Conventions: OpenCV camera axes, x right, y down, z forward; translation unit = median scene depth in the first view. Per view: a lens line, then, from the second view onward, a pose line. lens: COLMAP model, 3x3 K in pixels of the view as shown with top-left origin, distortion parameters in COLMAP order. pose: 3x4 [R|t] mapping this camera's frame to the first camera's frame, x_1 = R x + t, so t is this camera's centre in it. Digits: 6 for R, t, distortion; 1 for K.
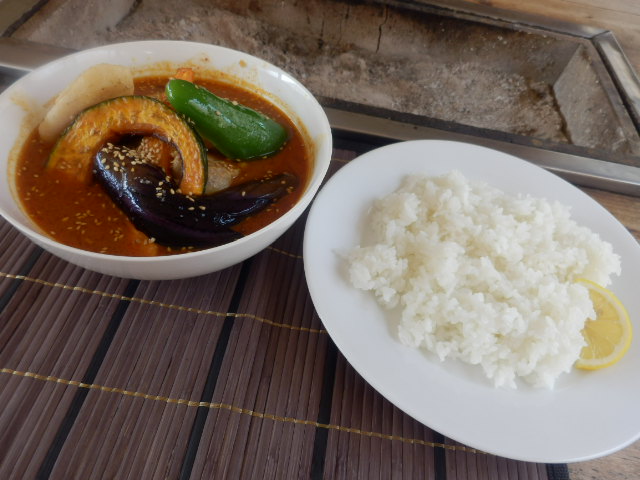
lens RADIAL K [[450.1, 0, 316.9], [0, 450.1, 241.1], [0, 0, 1]] dist [-0.003959, 0.009249]
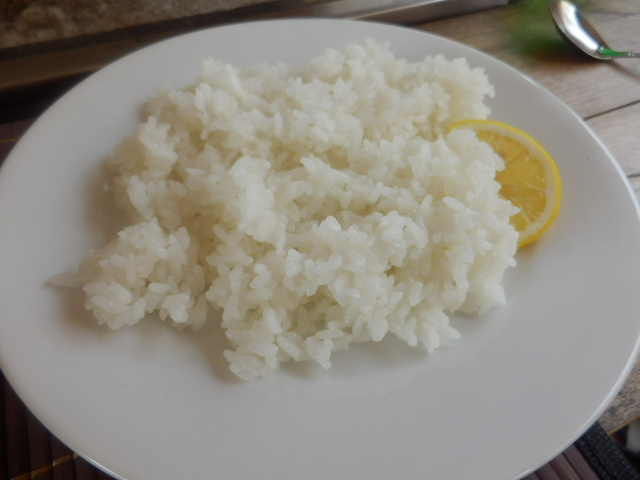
lens RADIAL K [[450.1, 0, 321.0], [0, 450.1, 238.8], [0, 0, 1]] dist [-0.003959, 0.009249]
pose [[0.835149, -0.486474, 0.256648, 0.184694], [0.475347, 0.873122, 0.108185, 0.067252], [-0.276714, 0.031646, 0.960431, 0.438534]]
